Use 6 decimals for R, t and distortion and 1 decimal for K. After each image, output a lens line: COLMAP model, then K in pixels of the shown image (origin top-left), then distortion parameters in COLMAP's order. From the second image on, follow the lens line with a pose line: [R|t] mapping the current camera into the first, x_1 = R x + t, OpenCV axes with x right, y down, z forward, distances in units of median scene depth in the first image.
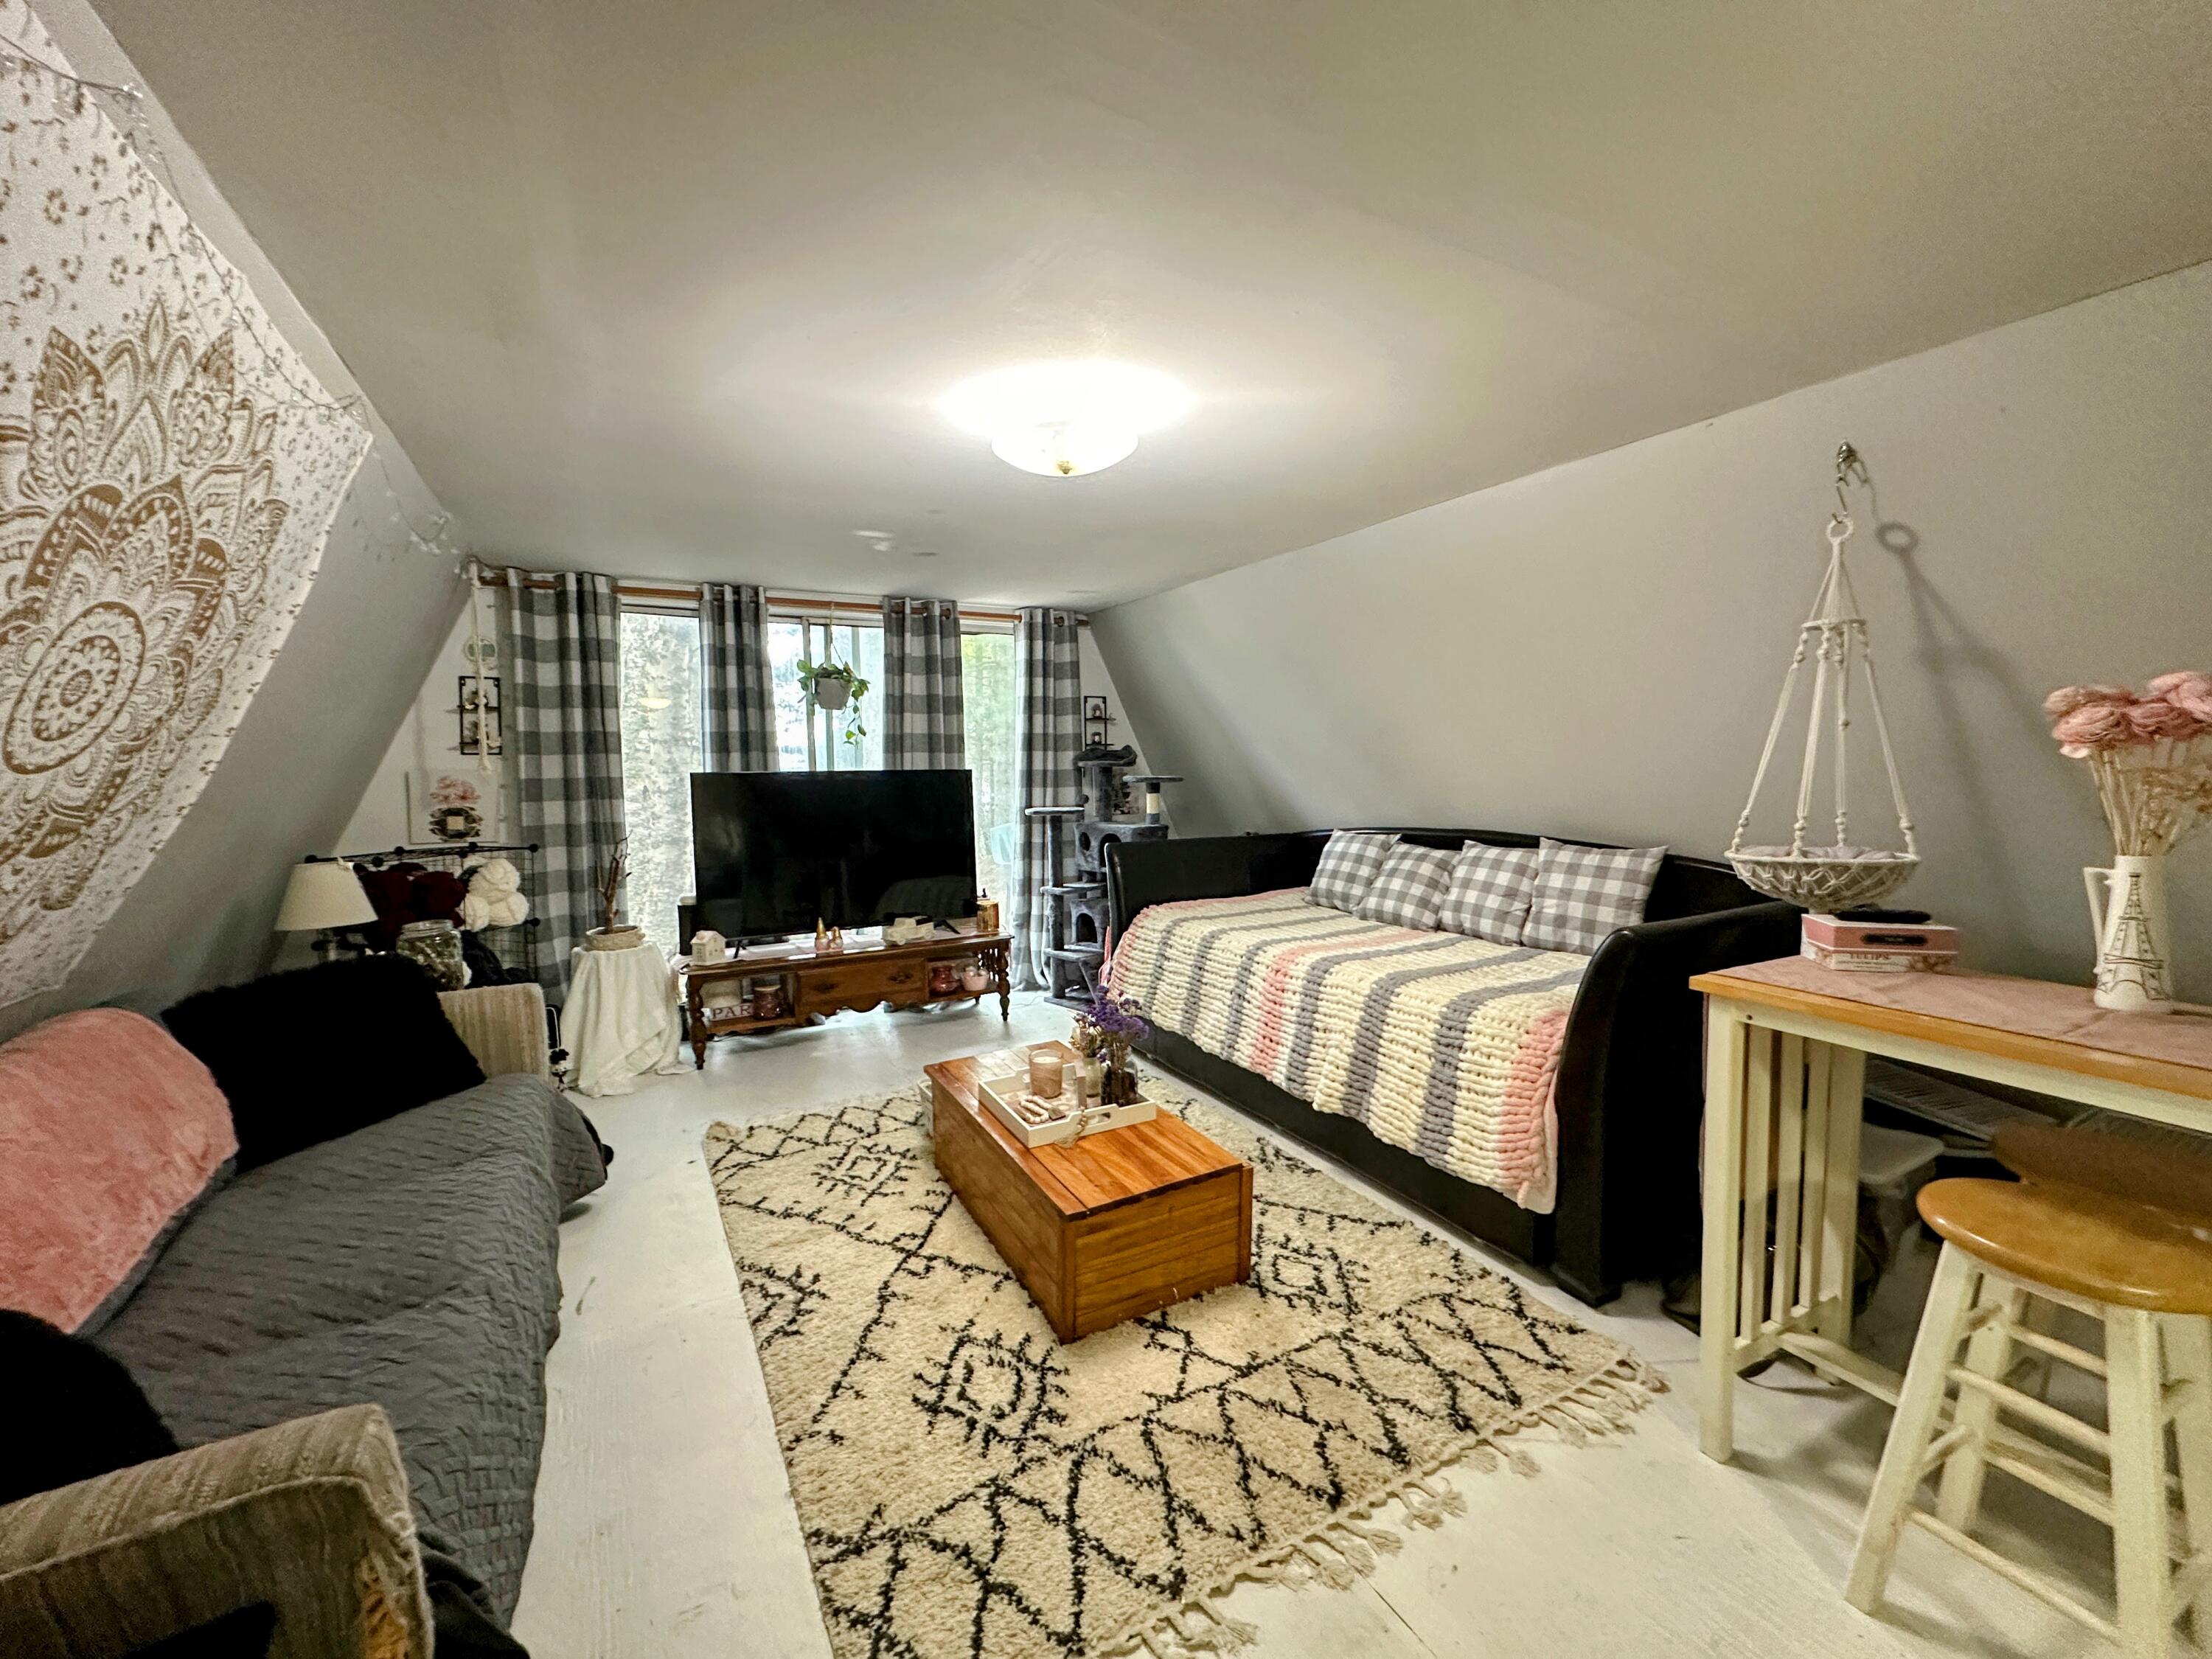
lens RADIAL K [[879.0, 0, 1103.6], [0, 879.0, 819.7], [0, 0, 1]] dist [0.000832, 0.001138]
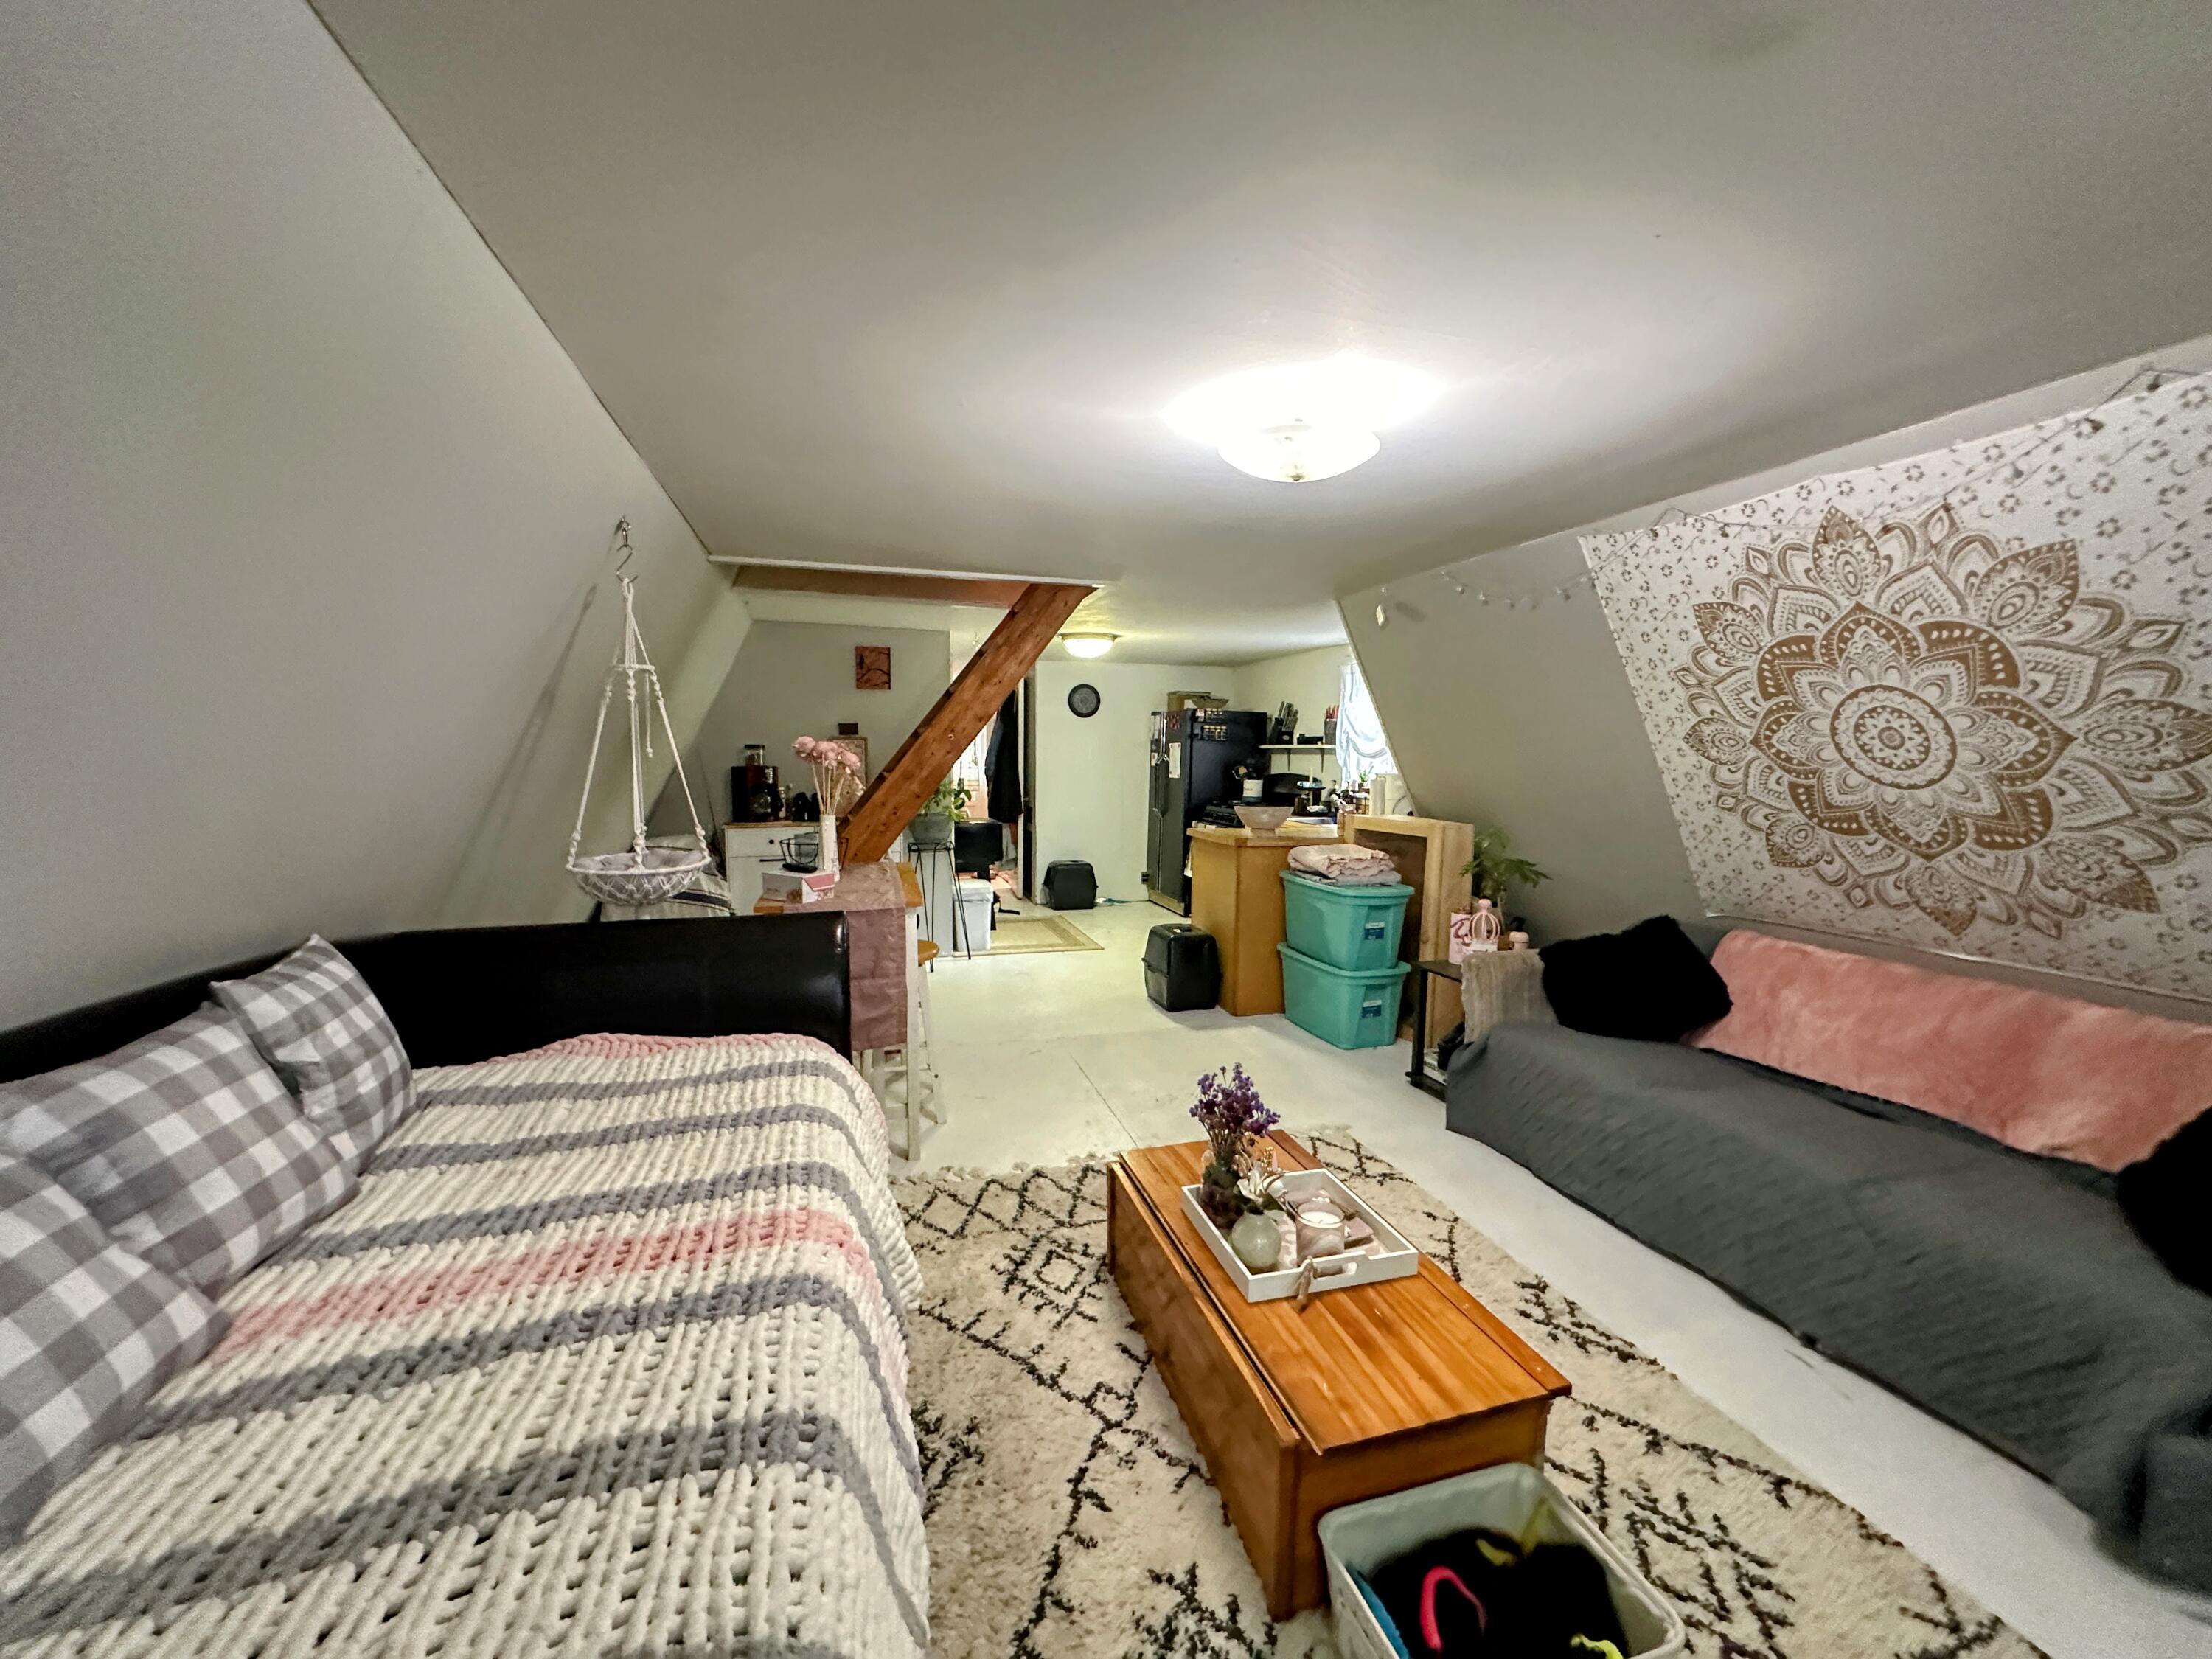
lens RADIAL K [[879.0, 0, 1108.4], [0, 879.0, 827.4], [0, 0, 1]] dist [0.000832, 0.001138]
pose [[-0.977353, -0.019209, 0.210740, -0.024808], [0.014601, 0.987377, 0.157713, -0.090665], [-0.211109, 0.157218, -0.964736, 1.006722]]
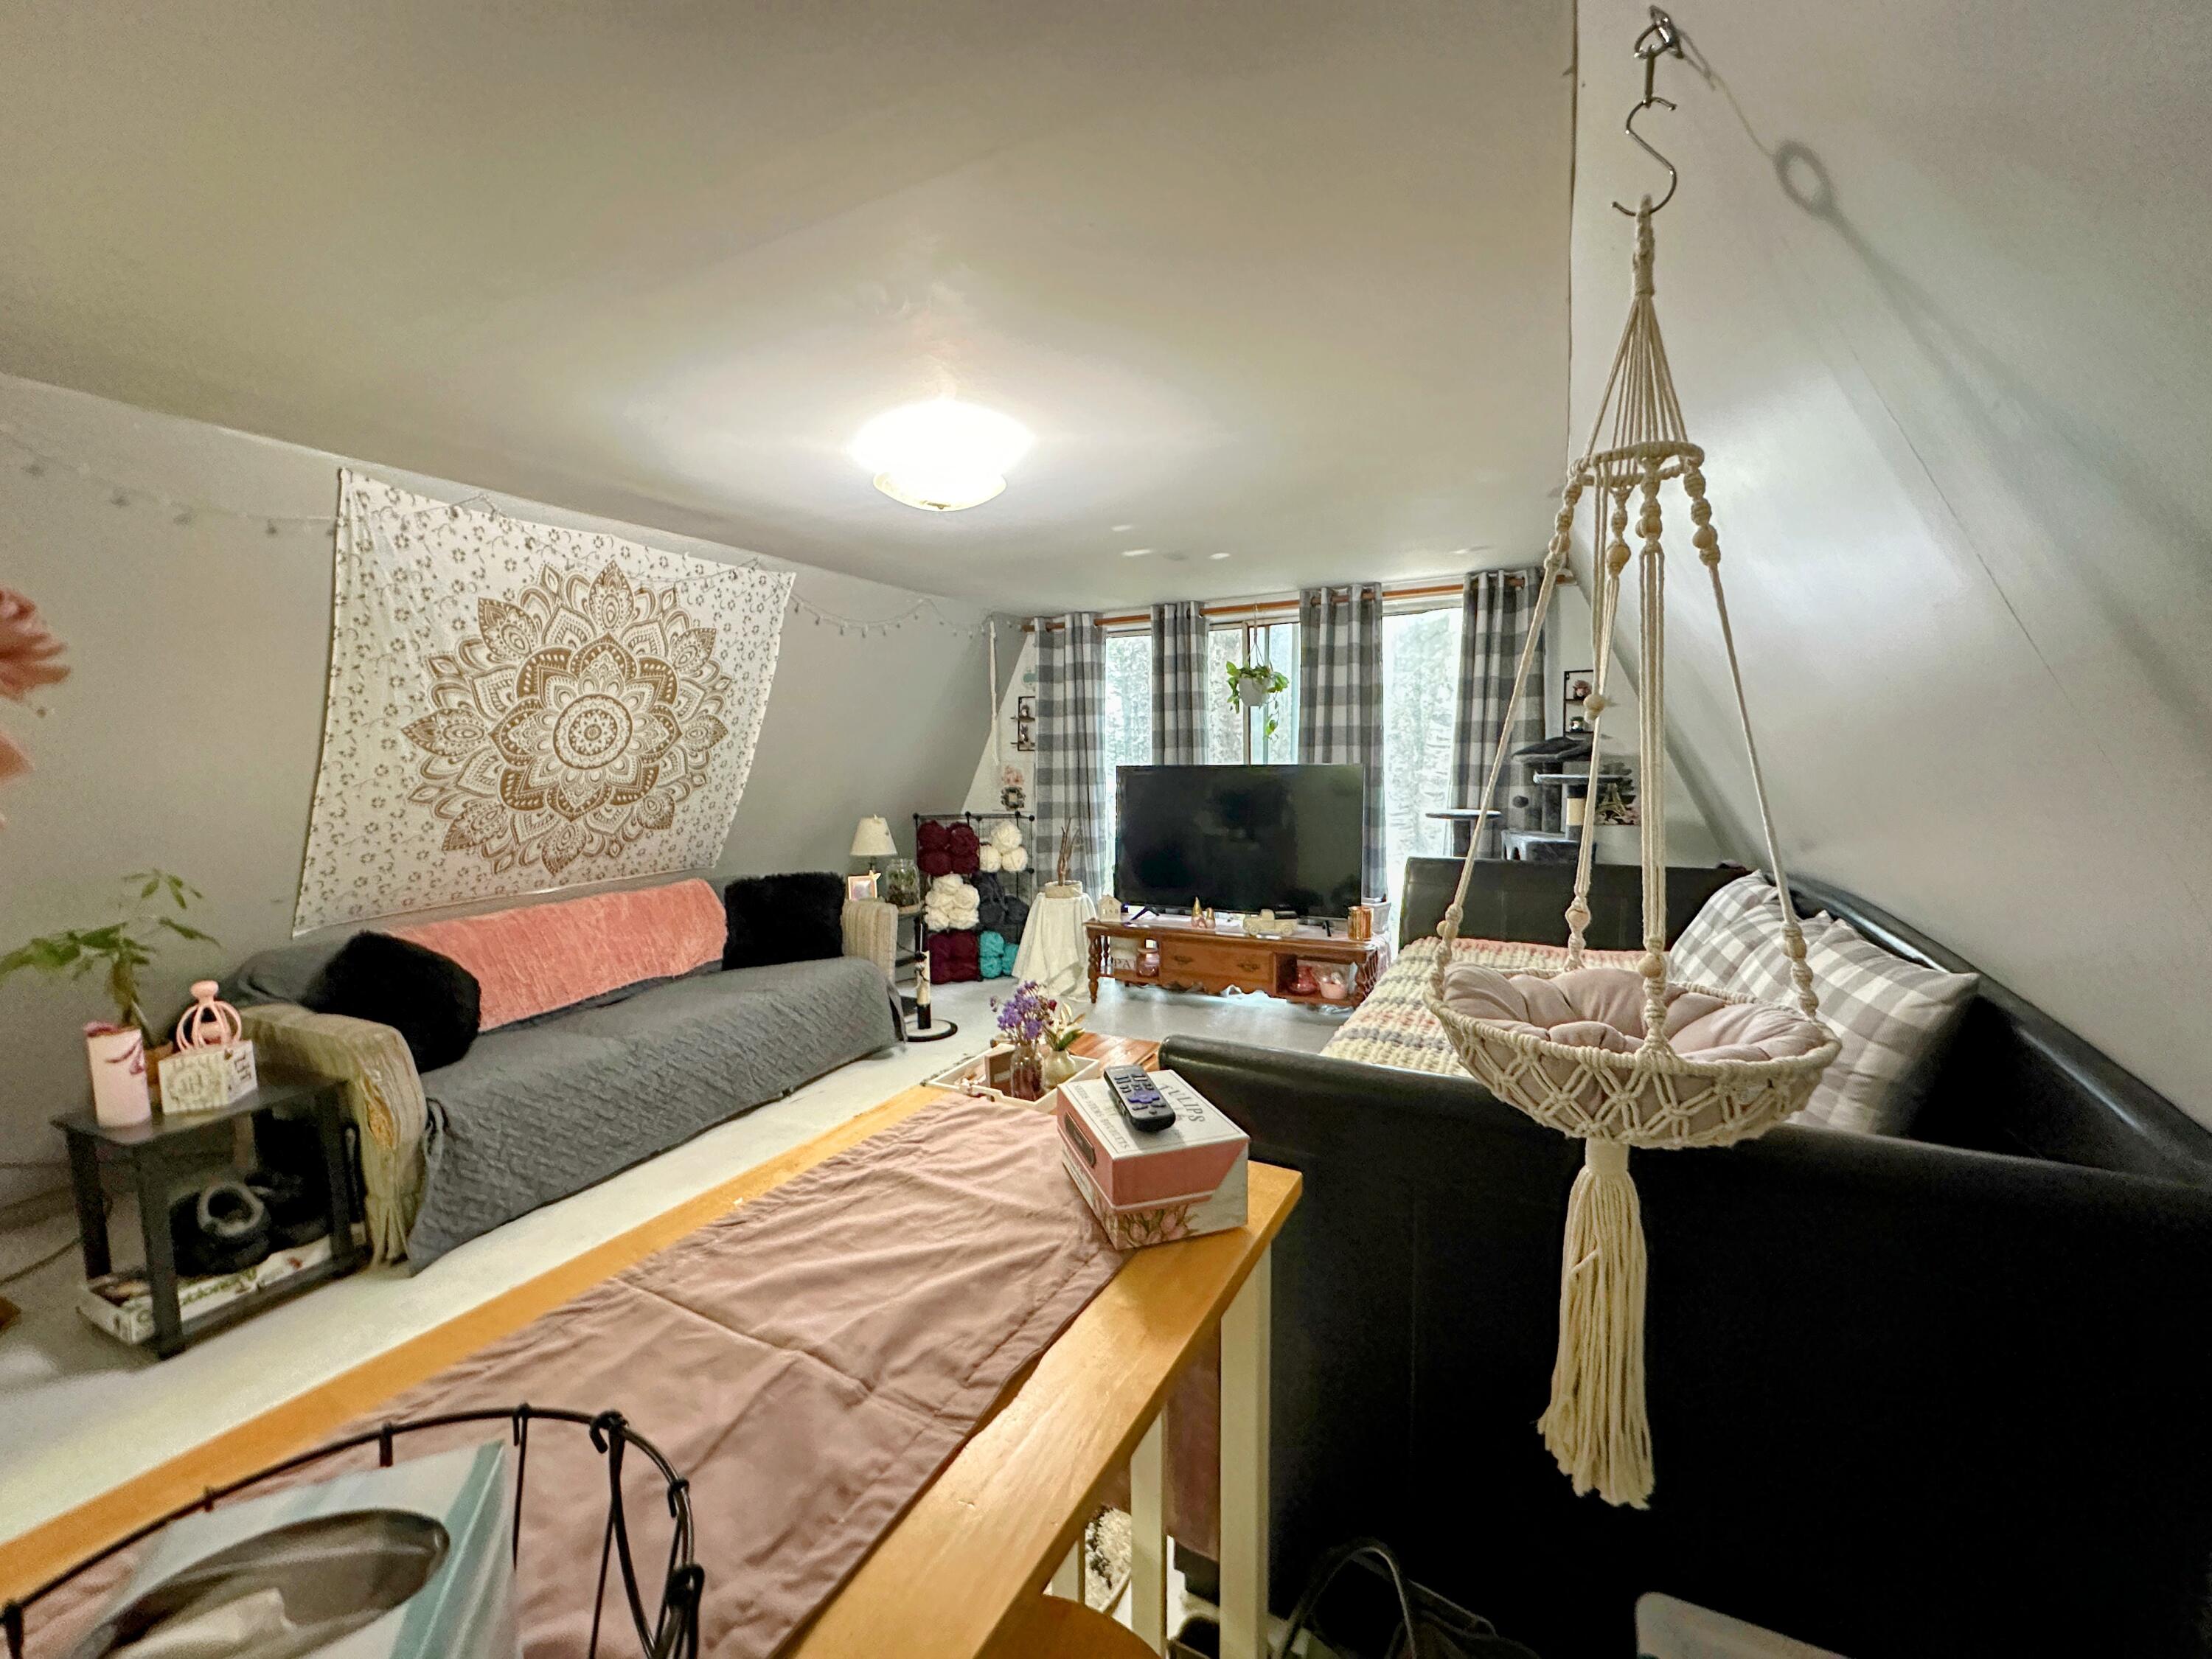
lens RADIAL K [[879.0, 0, 1105.1], [0, 879.0, 822.7], [0, 0, 1]] dist [0.000832, 0.001138]
pose [[0.557160, 0.065320, -0.827832, 0.516952], [-0.047324, 0.997779, 0.046879, -0.028609], [0.829055, 0.013057, 0.559014, 0.282033]]
